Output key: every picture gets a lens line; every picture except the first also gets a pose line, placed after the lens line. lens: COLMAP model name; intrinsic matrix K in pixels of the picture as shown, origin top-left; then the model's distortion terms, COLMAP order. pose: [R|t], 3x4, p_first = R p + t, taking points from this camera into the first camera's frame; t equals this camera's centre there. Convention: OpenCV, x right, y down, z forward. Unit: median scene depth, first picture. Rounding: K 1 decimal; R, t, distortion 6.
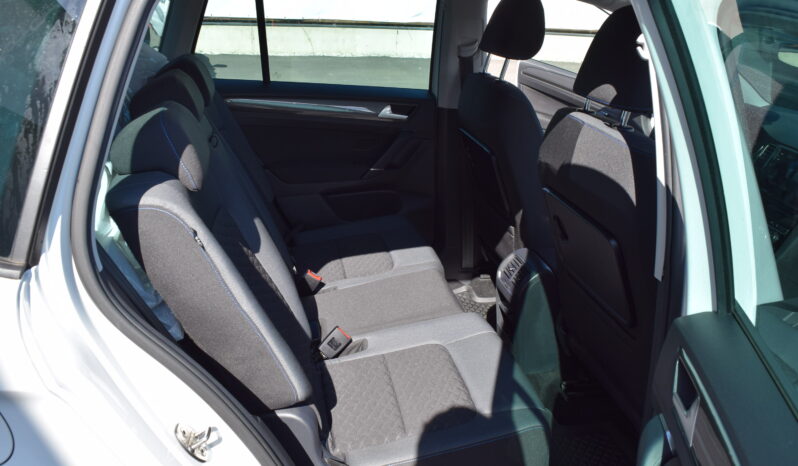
lens RADIAL K [[635.9, 0, 349.5], [0, 635.9, 233.9], [0, 0, 1]] dist [-0.115712, 0.045592]
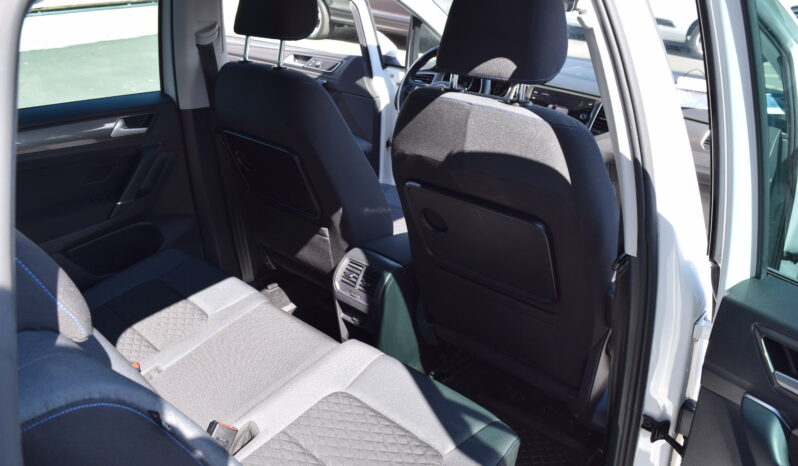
lens RADIAL K [[635.9, 0, 349.5], [0, 635.9, 233.9], [0, 0, 1]] dist [-0.115712, 0.045592]
pose [[0.794125, -0.277435, 0.540736, -0.215218], [0.254059, 0.959799, 0.119333, -0.109298], [-0.552105, 0.042614, 0.832685, 0.256382]]
